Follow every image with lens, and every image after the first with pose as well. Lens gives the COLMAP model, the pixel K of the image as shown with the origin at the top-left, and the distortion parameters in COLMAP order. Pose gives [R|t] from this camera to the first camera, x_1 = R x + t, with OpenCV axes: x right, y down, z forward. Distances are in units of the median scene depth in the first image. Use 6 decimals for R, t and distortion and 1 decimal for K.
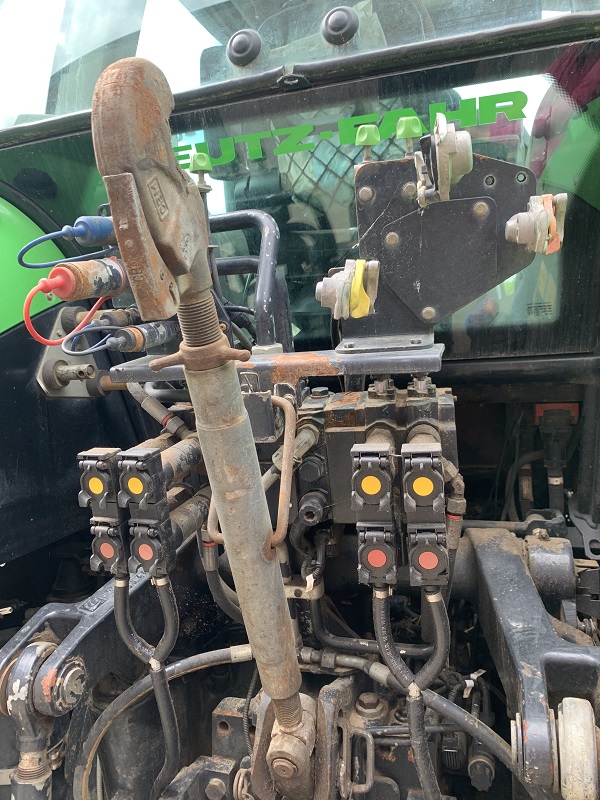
lens RADIAL K [[658.2, 0, 300.0], [0, 658.2, 400.0], [0, 0, 1]] dist [0.000481, -0.001408]
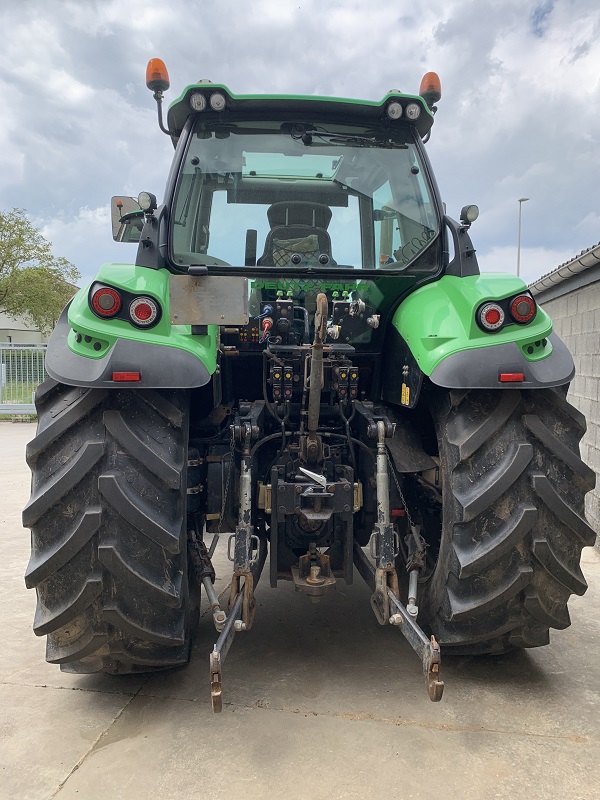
lens RADIAL K [[658.2, 0, 300.0], [0, 658.2, 400.0], [0, 0, 1]] dist [0.000481, -0.001408]
pose [[0.922856, 0.036503, 0.383412, -1.685721], [-0.037299, 0.999290, -0.005361, 0.289105], [-0.383335, -0.009353, 0.923562, -2.753243]]
